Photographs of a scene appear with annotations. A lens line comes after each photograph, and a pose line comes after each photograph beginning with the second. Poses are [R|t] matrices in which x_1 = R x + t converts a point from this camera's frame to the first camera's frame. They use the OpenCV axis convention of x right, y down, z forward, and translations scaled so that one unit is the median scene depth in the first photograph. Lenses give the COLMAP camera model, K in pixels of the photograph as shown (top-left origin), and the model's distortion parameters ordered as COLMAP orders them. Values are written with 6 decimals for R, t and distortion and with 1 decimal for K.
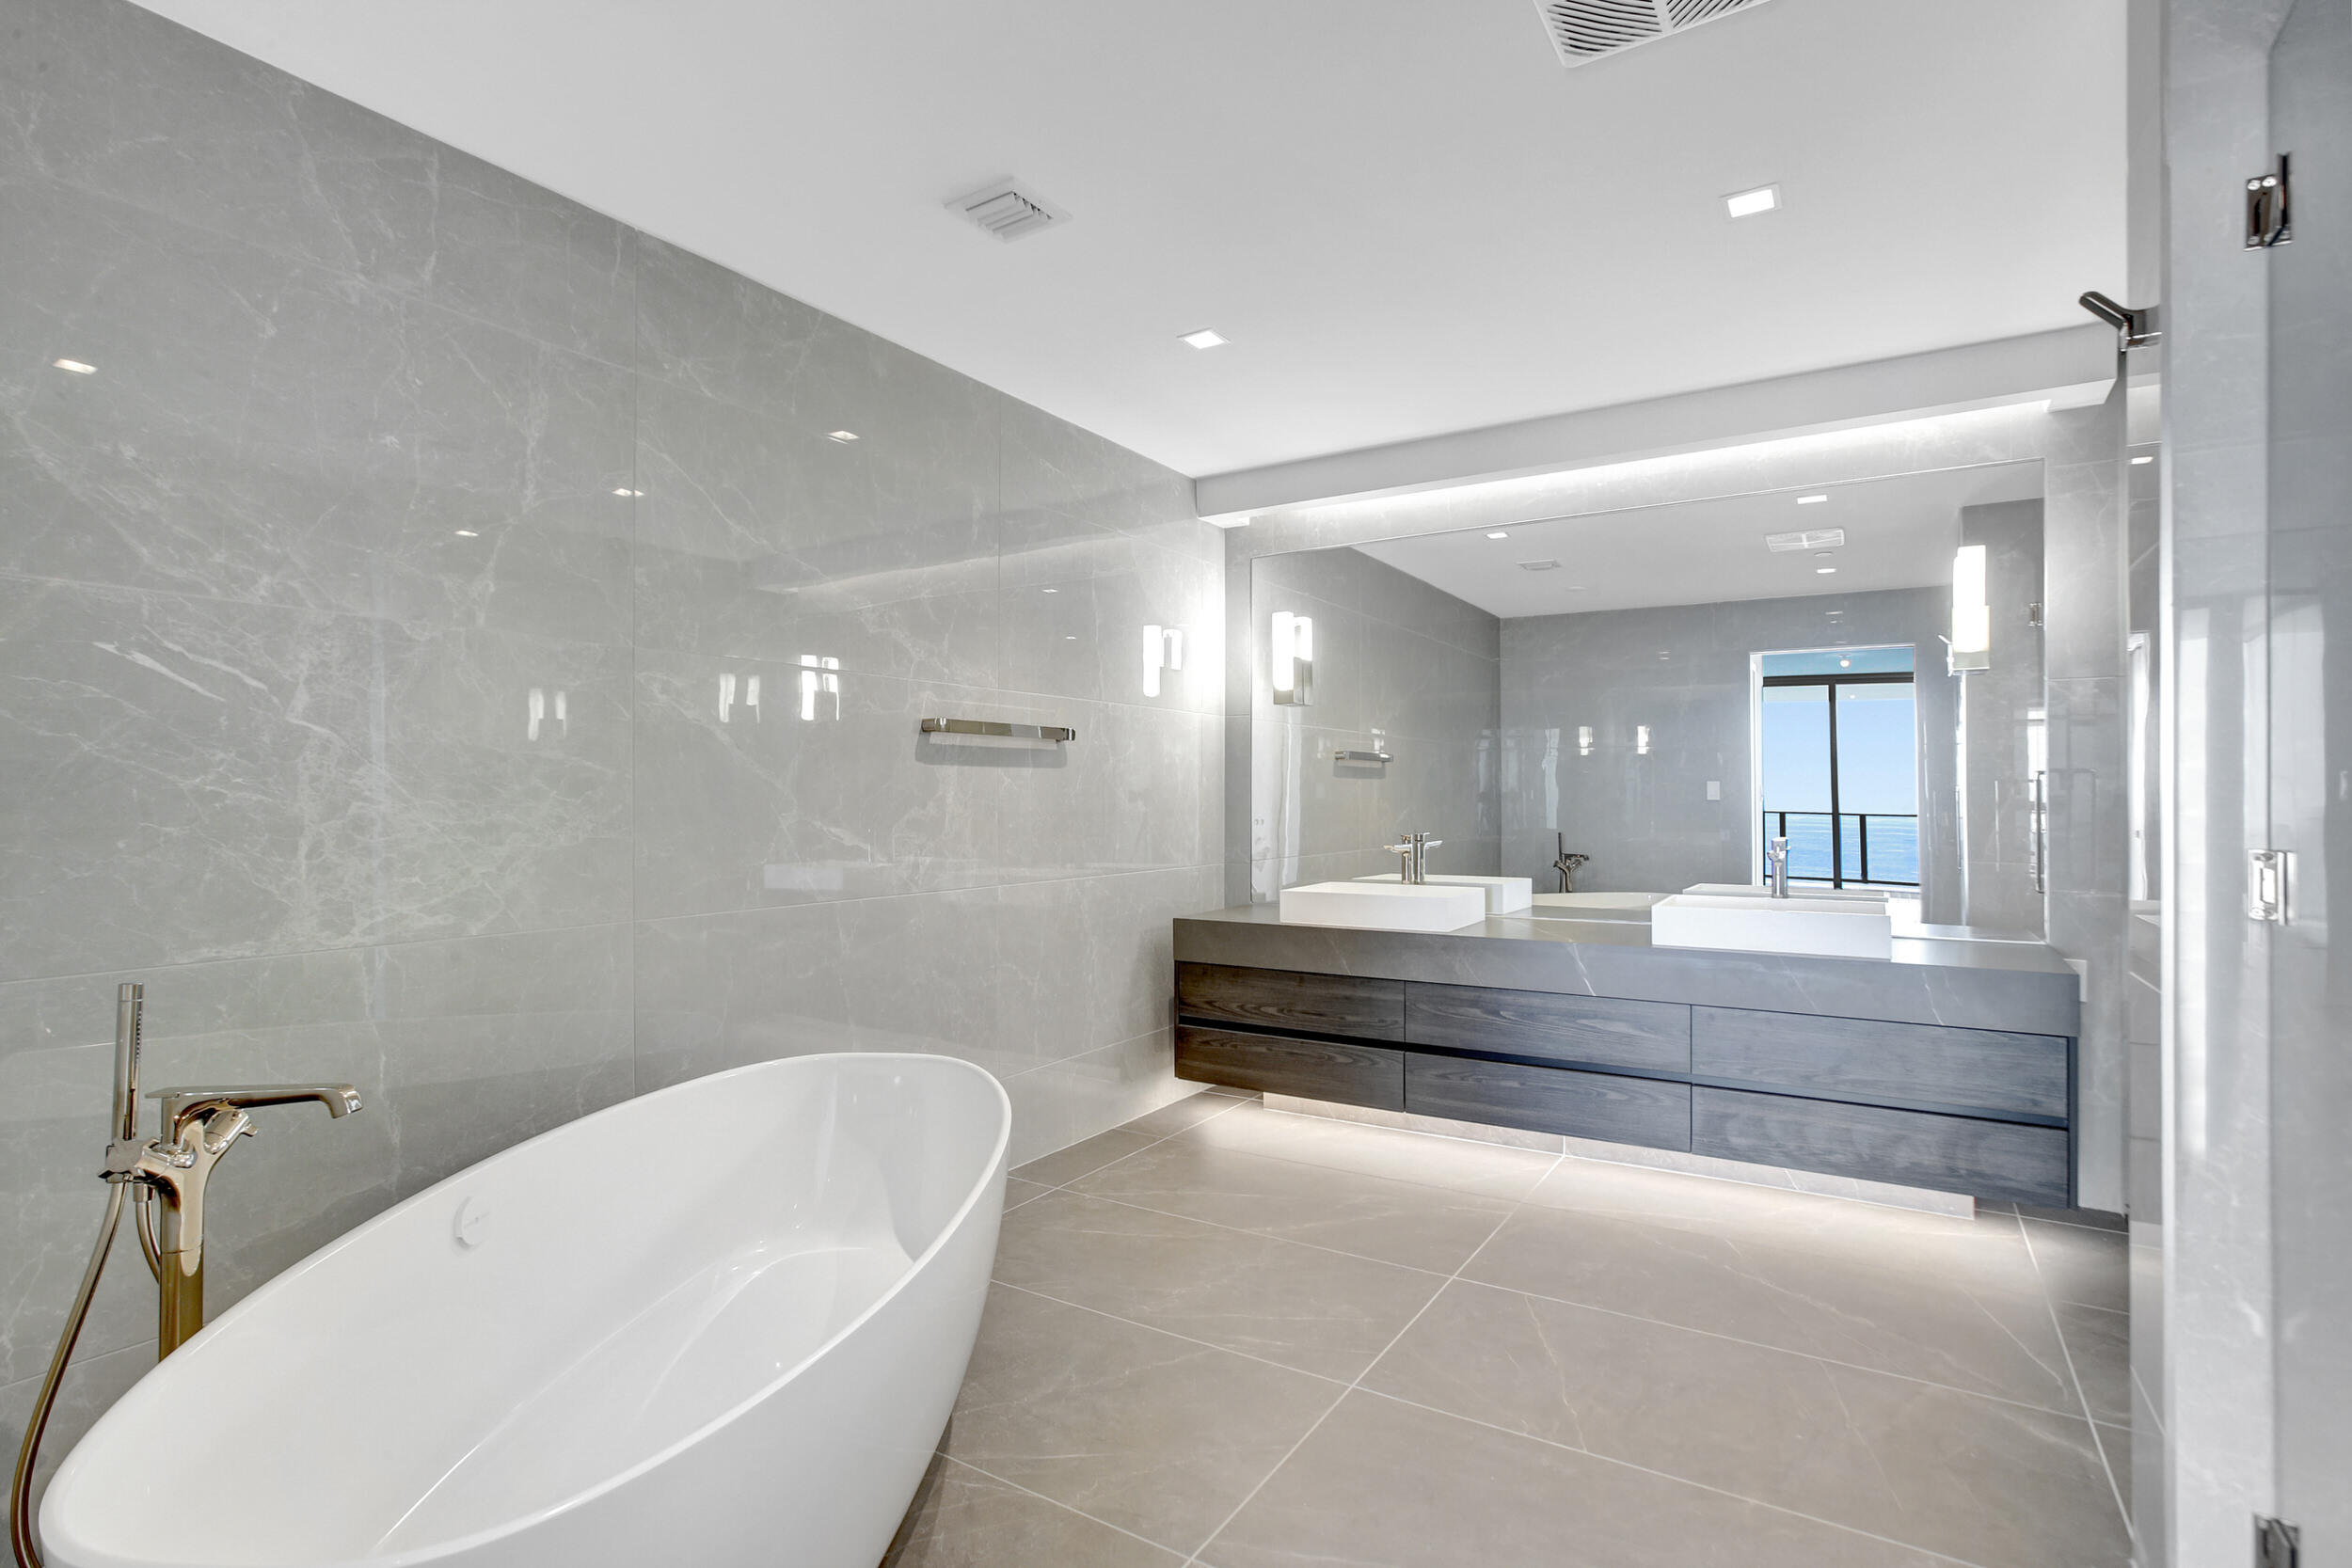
lens RADIAL K [[1122.1, 0, 1193.6], [0, 1122.1, 835.3], [0, 0, 1]] dist [-0.030599, 0.010085]
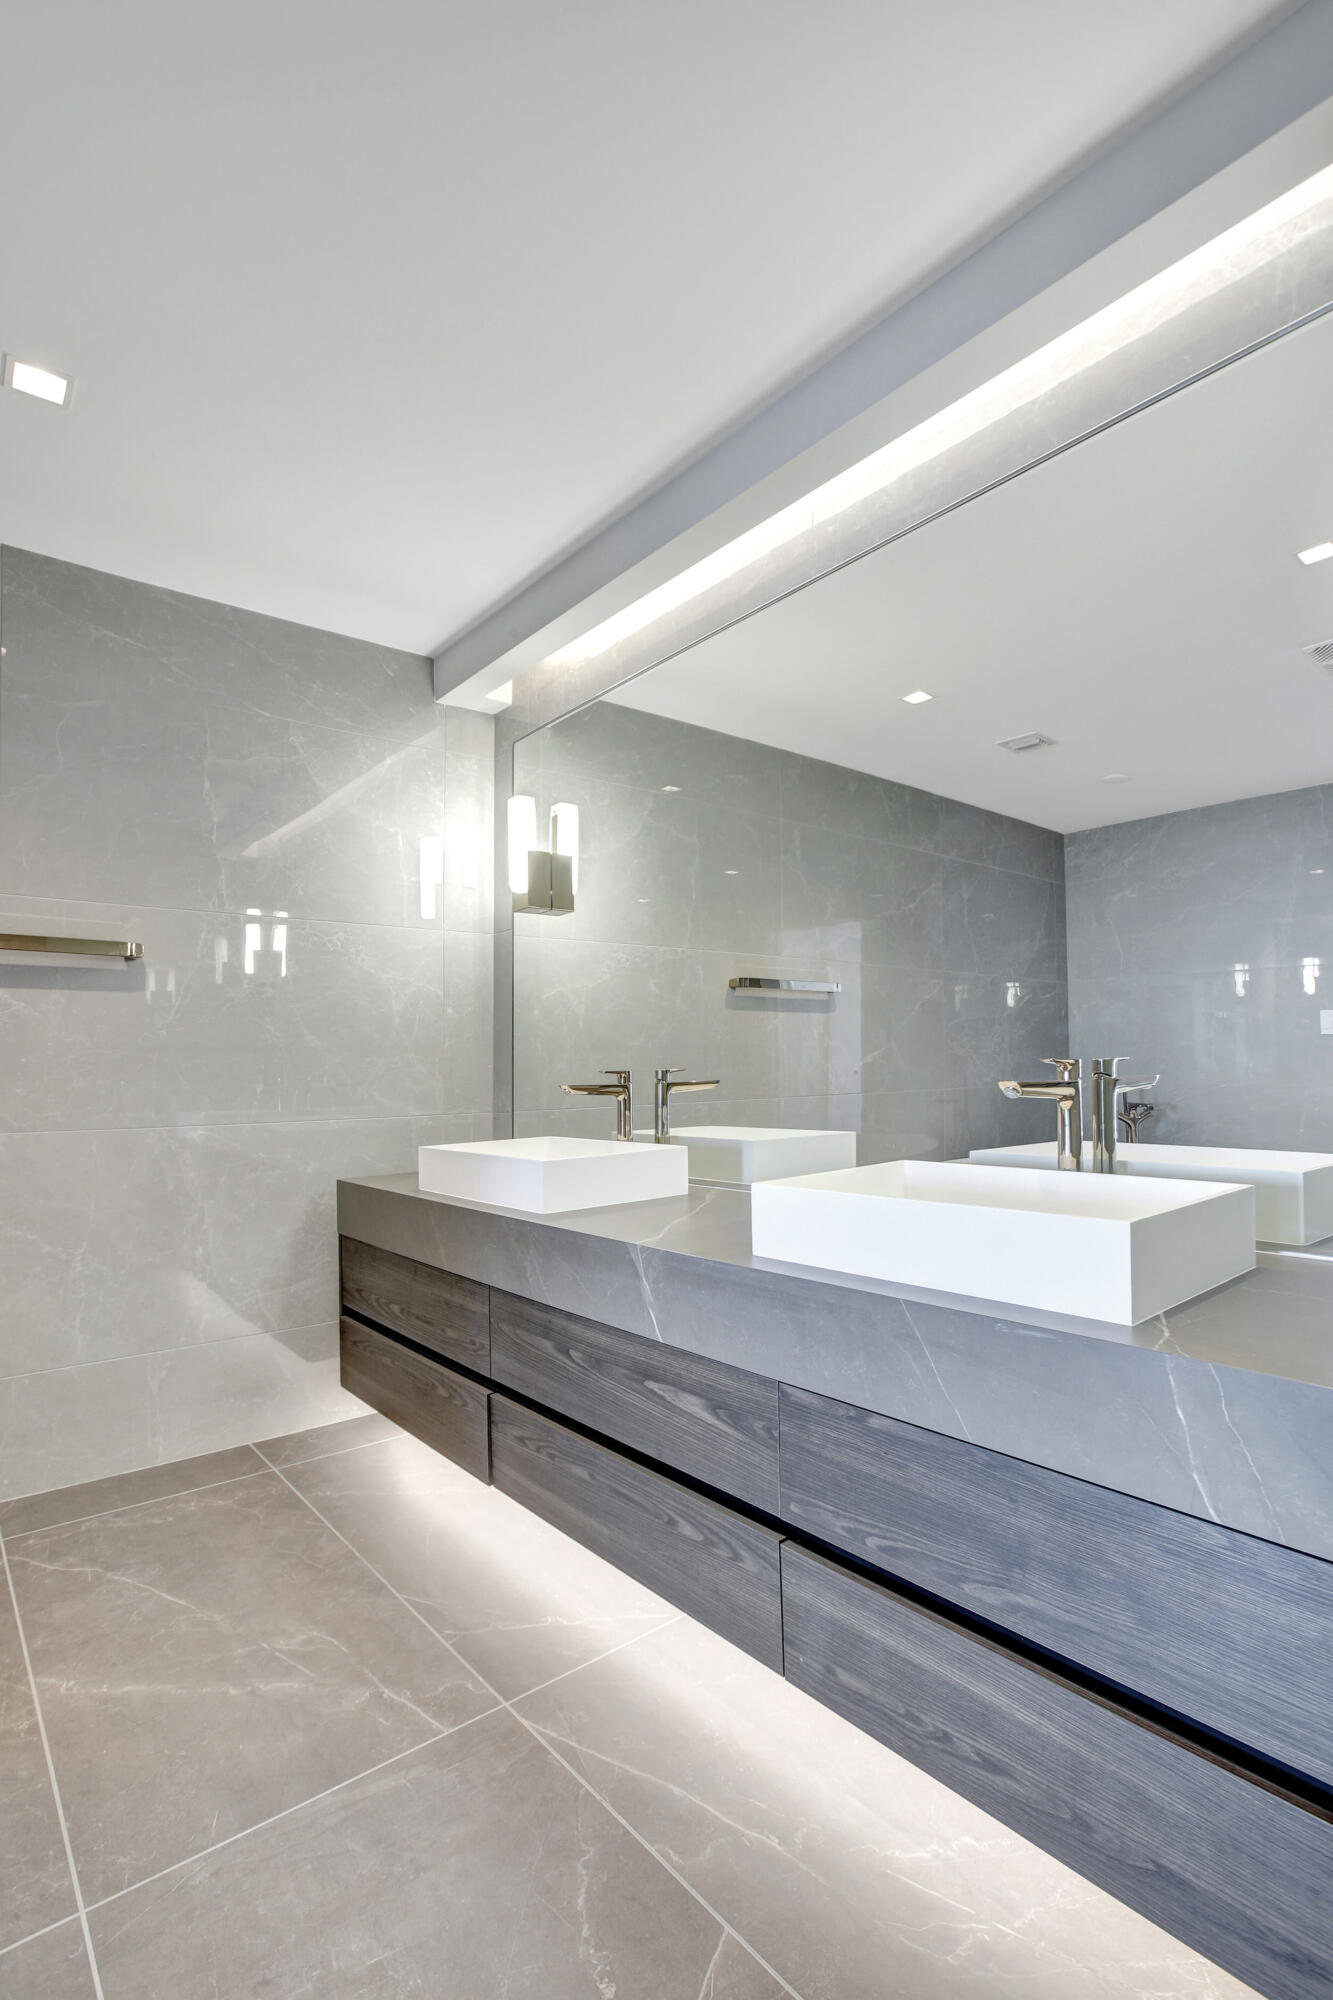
lens RADIAL K [[943.7, 0, 672.3], [0, 943.7, 1038.5], [0, 0, 1]] dist [-0.004400, 0.001104]
pose [[0.947015, -0.020428, -0.320538, 0.424637], [0.000806, 0.998124, -0.061226, 0.014954], [0.321187, 0.057724, 0.945255, 0.437192]]
